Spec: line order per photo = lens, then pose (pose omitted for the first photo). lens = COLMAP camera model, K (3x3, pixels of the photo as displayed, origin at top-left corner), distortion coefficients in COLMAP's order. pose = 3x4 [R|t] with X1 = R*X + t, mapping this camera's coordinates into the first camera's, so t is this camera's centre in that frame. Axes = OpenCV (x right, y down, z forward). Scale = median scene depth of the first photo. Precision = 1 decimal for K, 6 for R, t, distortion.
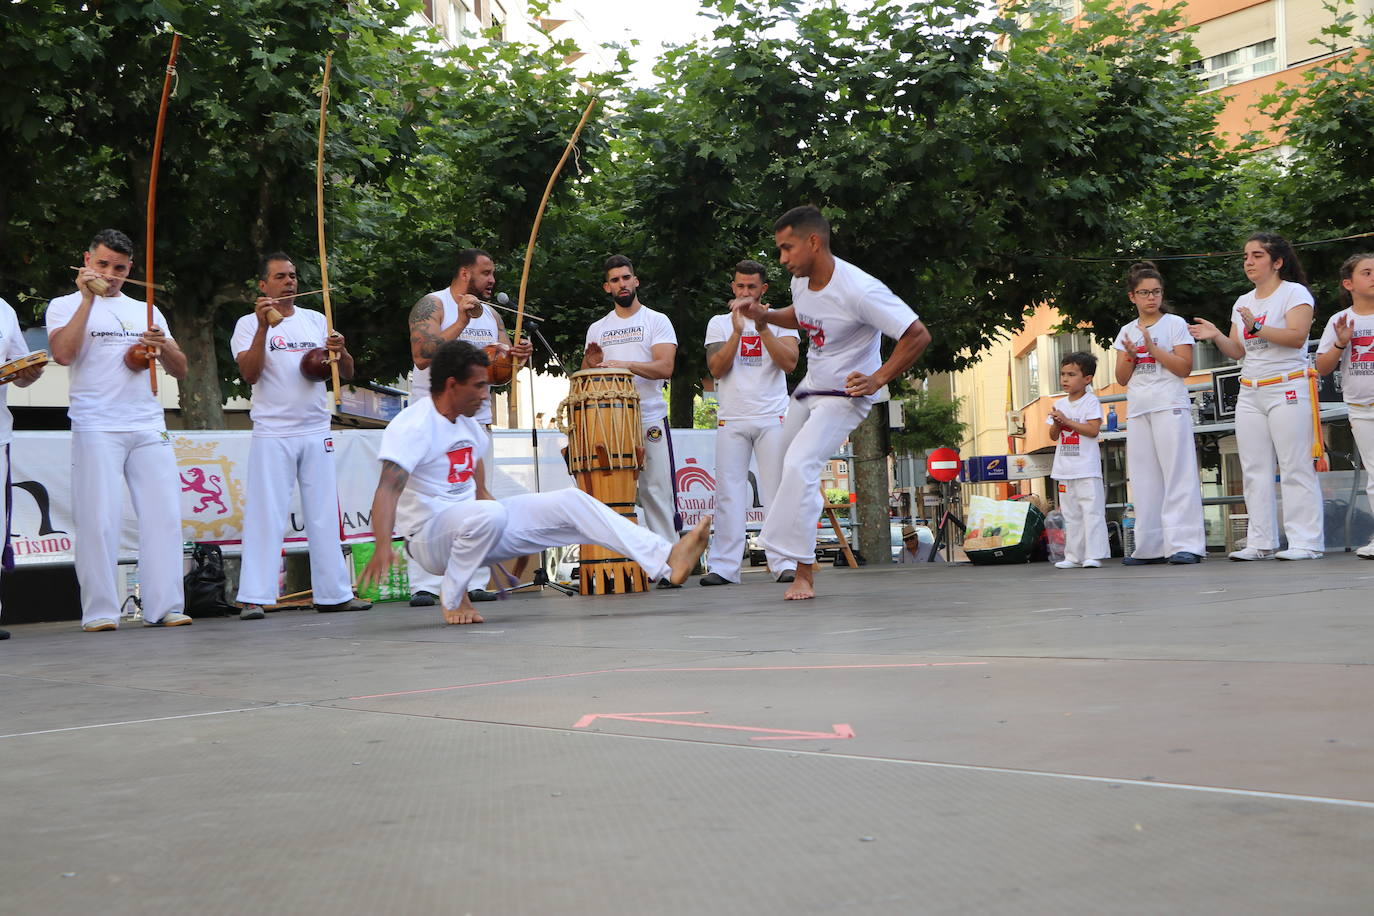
lens RADIAL K [[1614.5, 0, 660.5], [0, 1614.5, 482.3], [0, 0, 1]] dist [-0.041853, 0.297221]
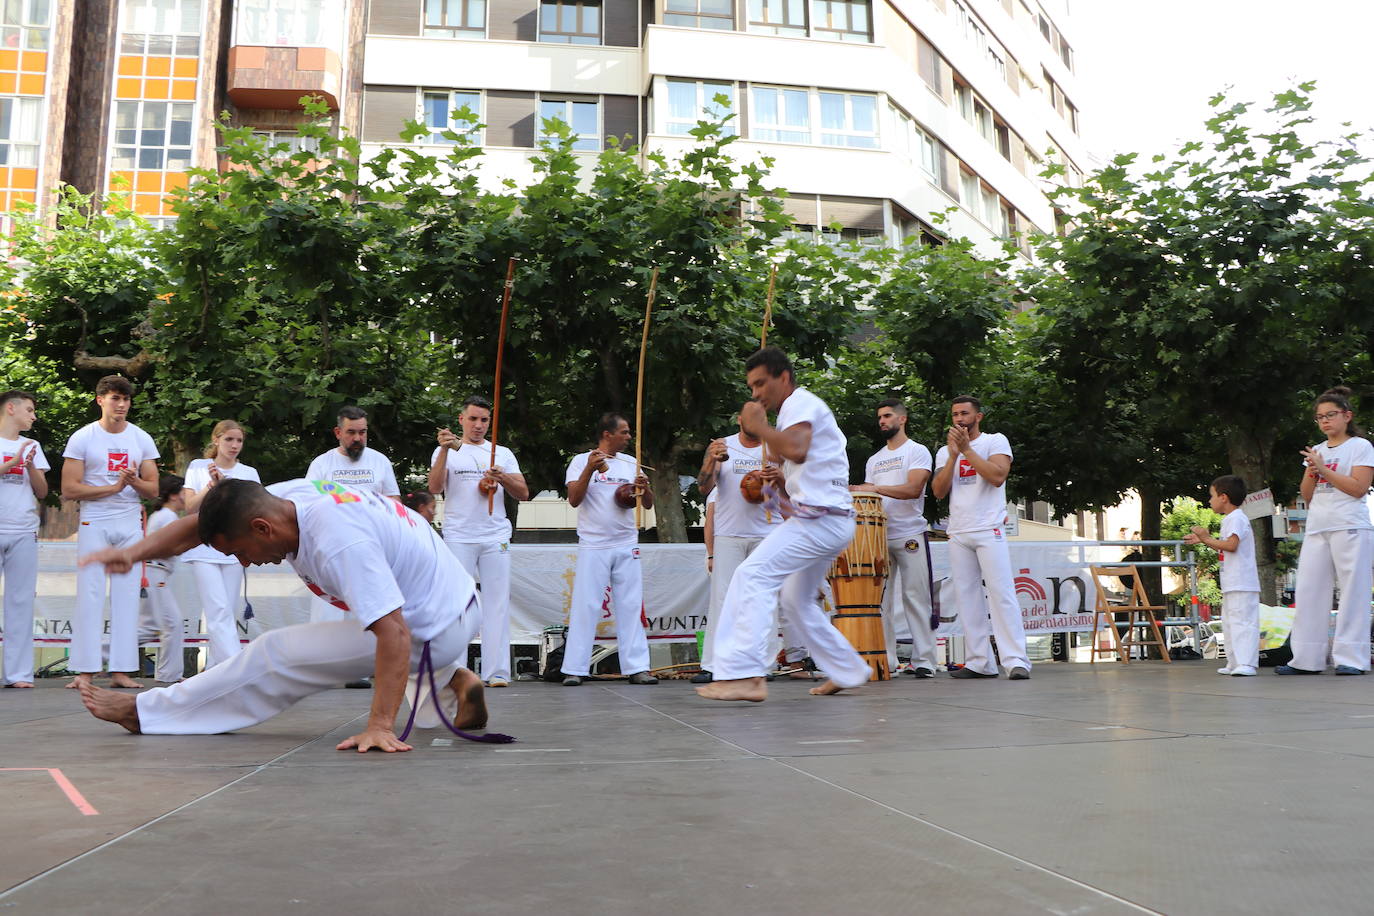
lens RADIAL K [[1128.4, 0, 662.7], [0, 1128.4, 474.2], [0, 0, 1]] dist [-0.182732, 0.160638]
pose [[0.873265, -0.029340, -0.486361, 0.164358], [-0.015837, 0.995949, -0.088517, -0.004850], [0.486987, 0.085002, 0.869263, 0.135655]]
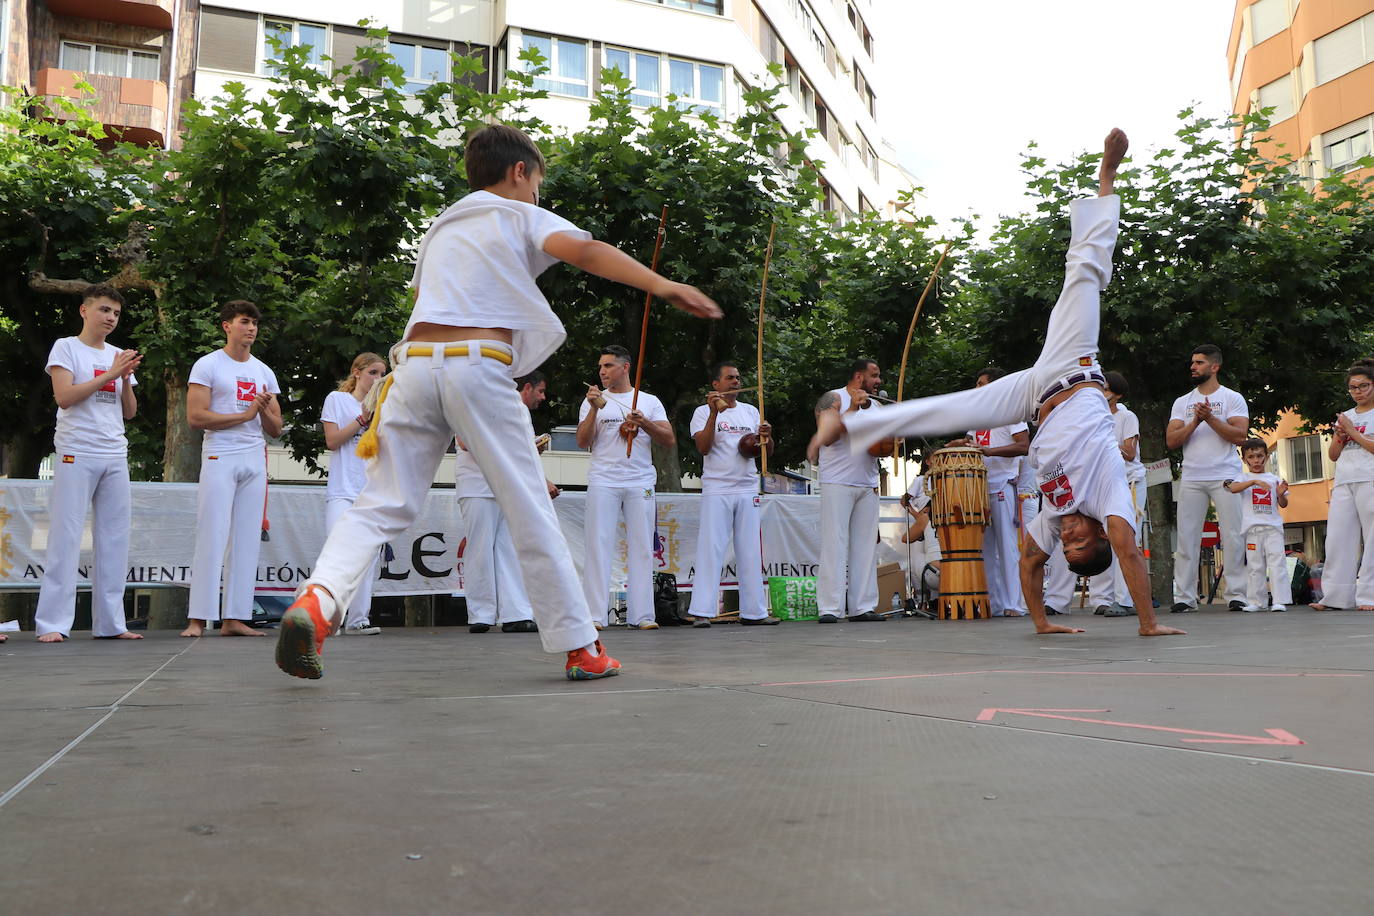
lens RADIAL K [[1125.9, 0, 677.5], [0, 1125.9, 473.2], [0, 0, 1]] dist [-0.179005, 0.154791]
pose [[0.963053, 0.006310, -0.269237, -0.008109], [-0.023475, 0.997887, -0.060582, 0.007357], [0.268286, 0.064664, 0.961167, 0.046265]]
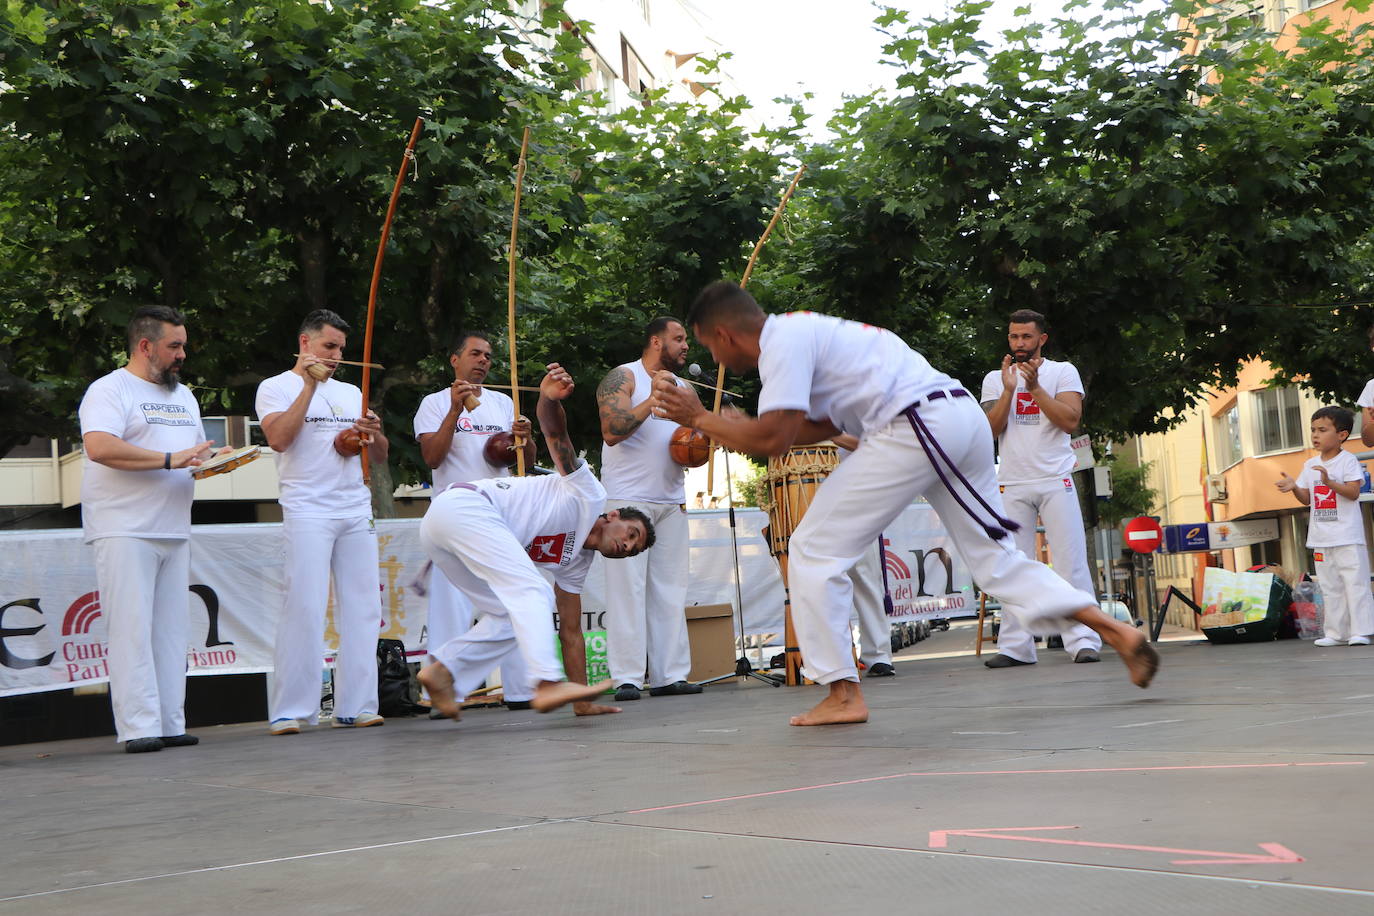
lens RADIAL K [[1701.3, 0, 673.0], [0, 1701.3, 483.1], [0, 0, 1]] dist [-0.039975, 0.398347]
pose [[0.995792, -0.029575, -0.086739, -0.017454], [0.025442, 0.998505, -0.048373, -0.000382], [0.088040, 0.045962, 0.995056, 0.011971]]
